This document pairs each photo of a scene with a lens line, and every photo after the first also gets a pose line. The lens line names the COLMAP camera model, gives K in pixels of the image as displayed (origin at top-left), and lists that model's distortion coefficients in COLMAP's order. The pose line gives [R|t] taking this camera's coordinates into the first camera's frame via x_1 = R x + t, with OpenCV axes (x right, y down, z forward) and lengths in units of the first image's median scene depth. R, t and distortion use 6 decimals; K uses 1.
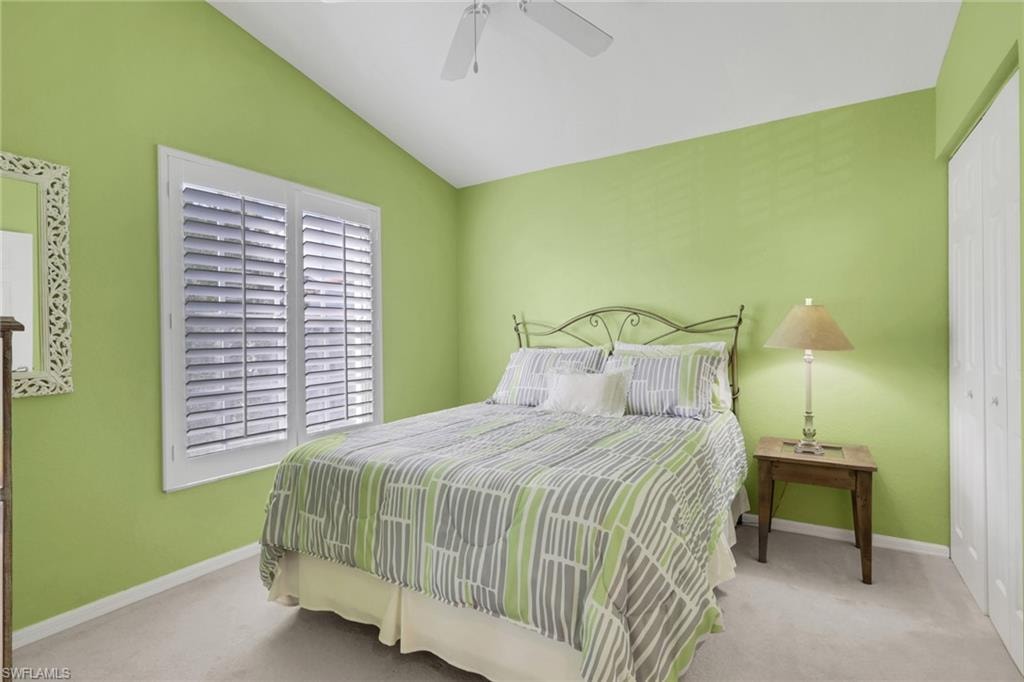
lens RADIAL K [[501.7, 0, 514.6], [0, 501.7, 331.5], [0, 0, 1]] dist [-0.002901, -0.000711]
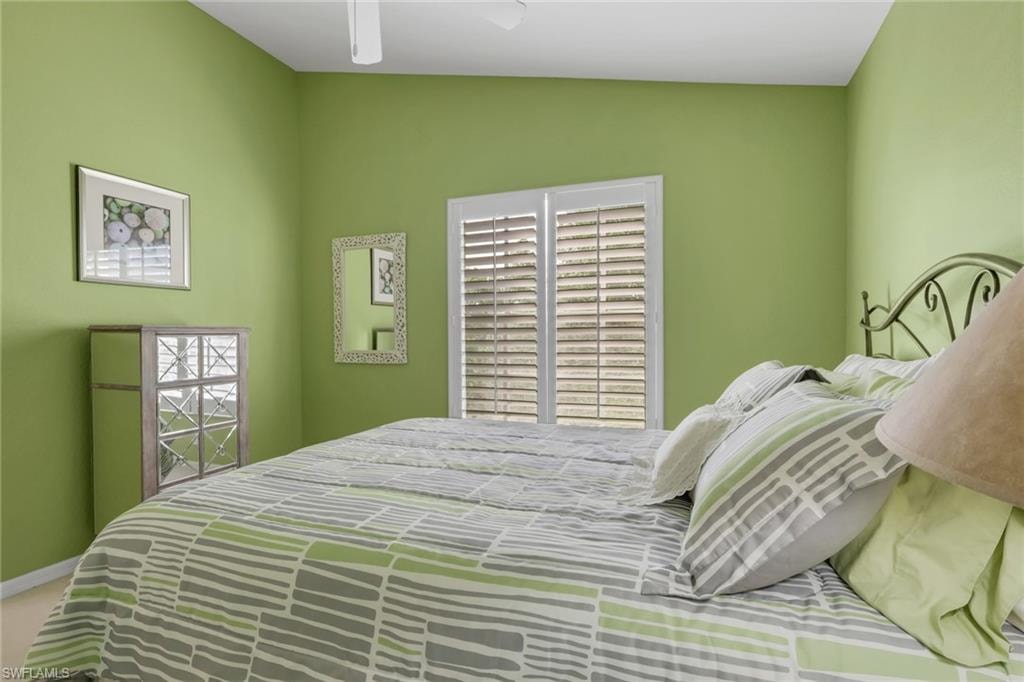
lens RADIAL K [[501.7, 0, 514.6], [0, 501.7, 331.5], [0, 0, 1]] dist [-0.002901, -0.000711]
pose [[0.172975, 0.007705, -0.984896, 0.891276], [0.010231, 0.999901, 0.009619, -0.001342], [0.984873, -0.011740, 0.172879, 1.086547]]
